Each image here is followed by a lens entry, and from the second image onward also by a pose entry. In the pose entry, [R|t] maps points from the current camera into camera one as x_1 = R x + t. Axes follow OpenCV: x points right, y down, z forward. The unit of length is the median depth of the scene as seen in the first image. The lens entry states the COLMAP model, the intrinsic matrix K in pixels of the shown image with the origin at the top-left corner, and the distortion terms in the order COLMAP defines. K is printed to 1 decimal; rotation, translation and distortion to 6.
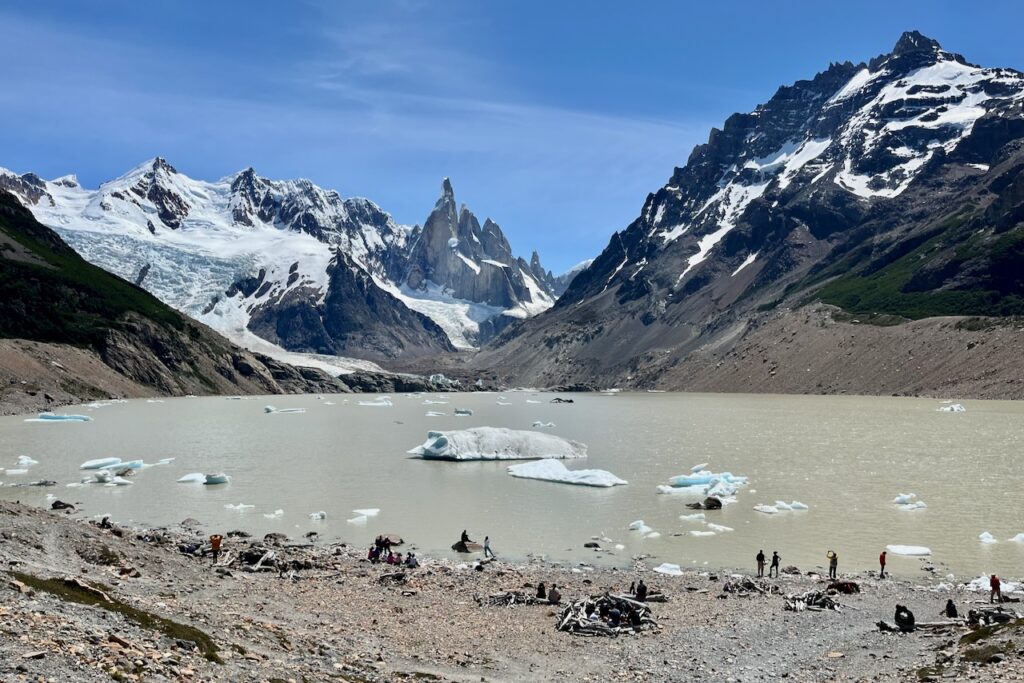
lens RADIAL K [[796.7, 0, 526.7], [0, 796.7, 356.0], [0, 0, 1]] dist [0.061095, -0.083359]
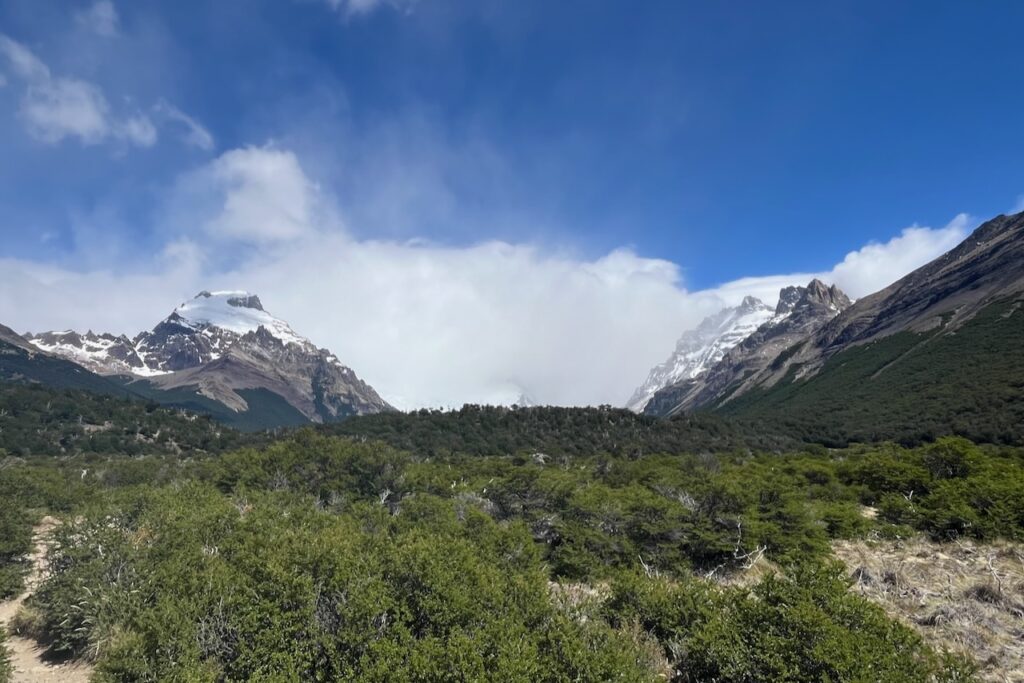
lens RADIAL K [[594.2, 0, 512.0], [0, 594.2, 341.5], [0, 0, 1]] dist [-0.002505, -0.001829]
pose [[0.945775, -0.075709, -0.315877, 0.240602], [0.019391, 0.983884, -0.177755, -0.002019], [0.324244, 0.161991, 0.932000, -0.458355]]
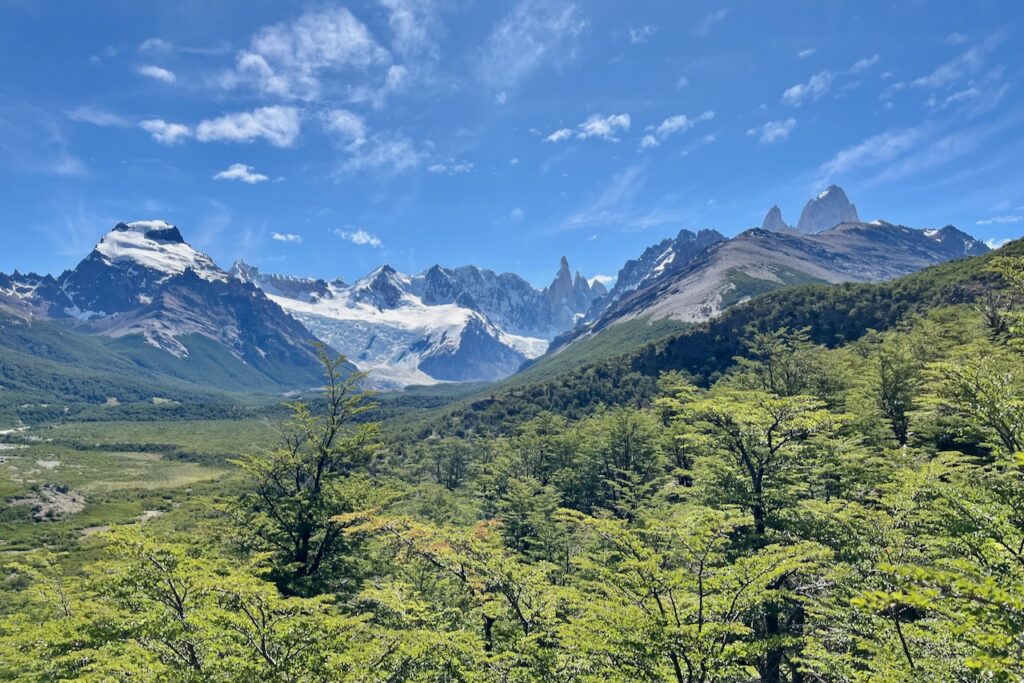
lens RADIAL K [[781.0, 0, 505.5], [0, 781.0, 341.8], [0, 0, 1]] dist [0.090970, -0.126619]
pose [[0.951260, -0.027130, -0.307195, 0.426838], [0.016935, 0.999215, -0.035804, -0.022665], [0.307925, 0.028856, 0.950973, -0.735166]]
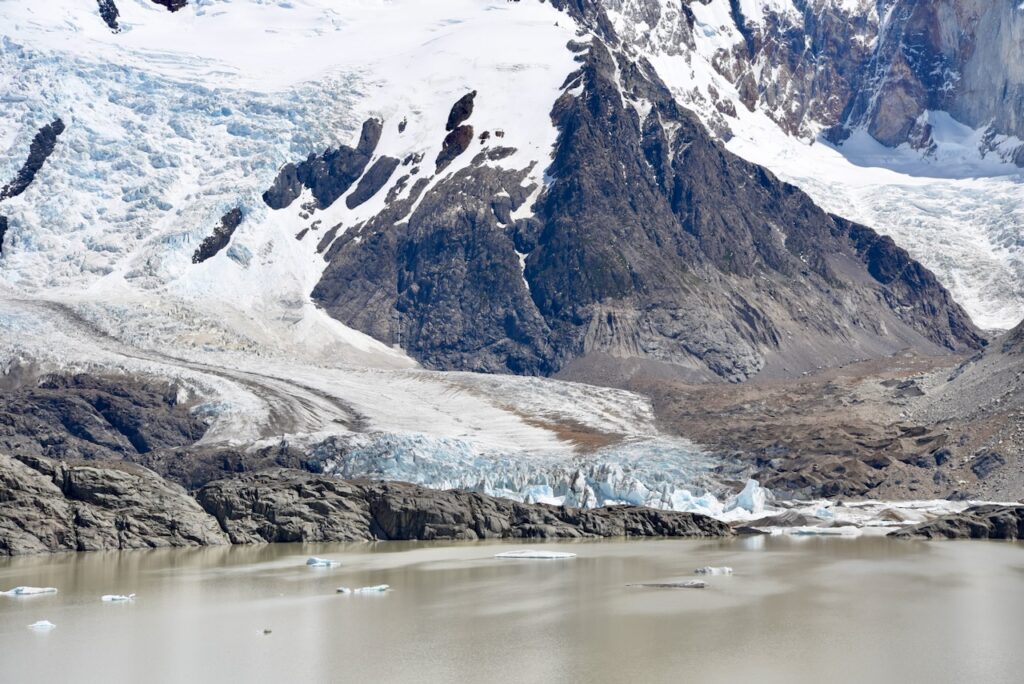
lens RADIAL K [[2424.8, 0, 512.0], [0, 2424.8, 342.0], [0, 0, 1]] dist [0.810660, 0.272641]
pose [[0.944320, -0.024005, -0.328152, 0.064836], [0.023602, 0.999708, -0.005212, -0.007844], [0.328182, -0.002823, 0.944610, 0.041785]]
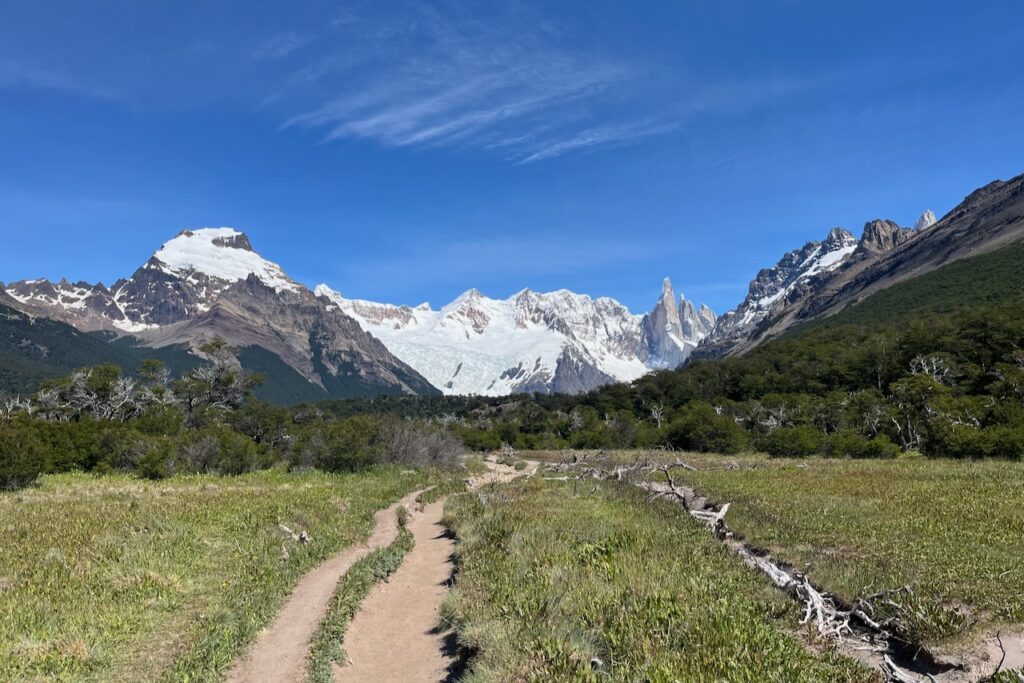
lens RADIAL K [[781.0, 0, 505.5], [0, 781.0, 341.8], [0, 0, 1]] dist [0.090970, -0.126619]
pose [[0.914169, -0.044415, -0.402893, 0.323482], [0.009690, 0.996089, -0.087821, -0.004537], [0.405218, 0.076379, 0.911024, -0.554633]]
